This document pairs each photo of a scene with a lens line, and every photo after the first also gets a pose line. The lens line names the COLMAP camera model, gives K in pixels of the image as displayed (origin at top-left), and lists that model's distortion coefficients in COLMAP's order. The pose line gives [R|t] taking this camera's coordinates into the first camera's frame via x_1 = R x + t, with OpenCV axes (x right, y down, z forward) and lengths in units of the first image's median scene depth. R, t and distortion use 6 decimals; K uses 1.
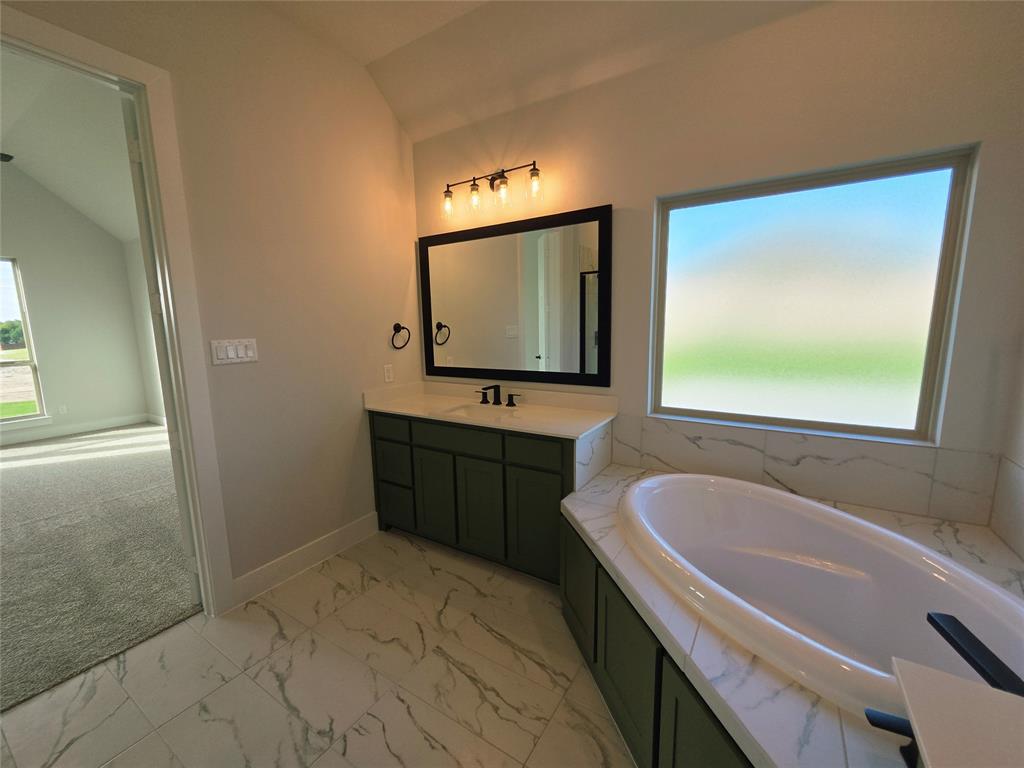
lens RADIAL K [[423.5, 0, 507.0], [0, 423.5, 385.1], [0, 0, 1]] dist [-0.000365, 0.000074]
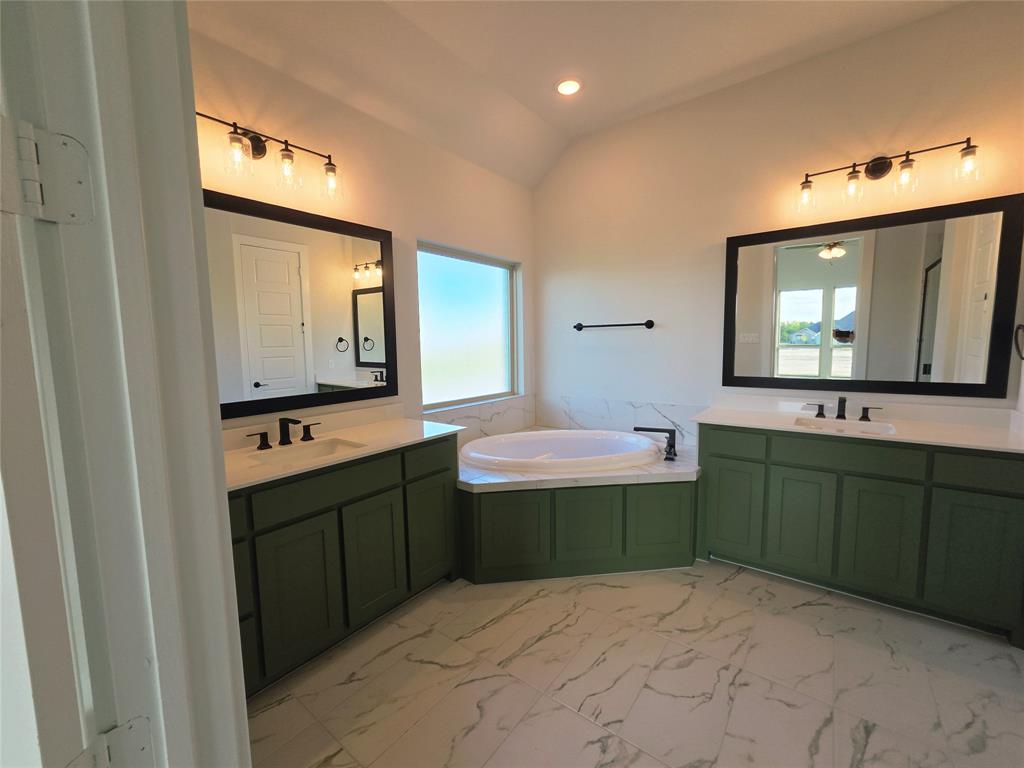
lens RADIAL K [[420.5, 0, 510.3], [0, 420.5, 385.1], [0, 0, 1]] dist [-0.002375, 0.000256]
pose [[0.084551, -0.082227, 0.993021, -0.979954], [0.165888, 0.983843, 0.067342, -0.055690], [-0.982513, 0.159036, 0.096825, 0.731594]]
